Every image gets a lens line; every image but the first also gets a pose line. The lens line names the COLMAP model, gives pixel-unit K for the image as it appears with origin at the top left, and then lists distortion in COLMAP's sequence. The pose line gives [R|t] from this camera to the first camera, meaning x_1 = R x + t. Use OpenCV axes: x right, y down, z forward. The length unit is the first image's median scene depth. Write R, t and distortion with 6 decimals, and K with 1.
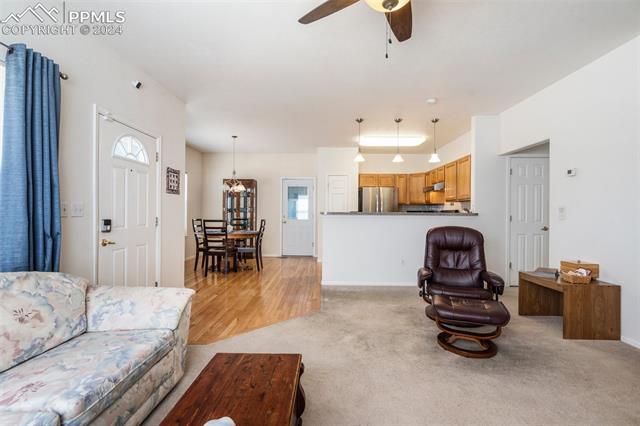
lens RADIAL K [[288.3, 0, 319.8], [0, 288.3, 212.0], [0, 0, 1]] dist [-0.026413, -0.000857]
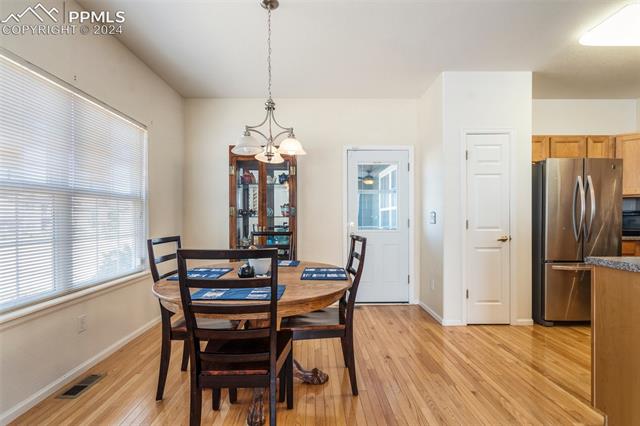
lens RADIAL K [[288.3, 0, 319.9], [0, 288.3, 217.5], [0, 0, 1]] dist [-0.026413, -0.000857]
pose [[0.999663, -0.010083, 0.023924, -0.204872], [0.010073, 0.999949, 0.000516, 0.002656], [-0.023927, -0.000275, 0.999714, 0.534974]]
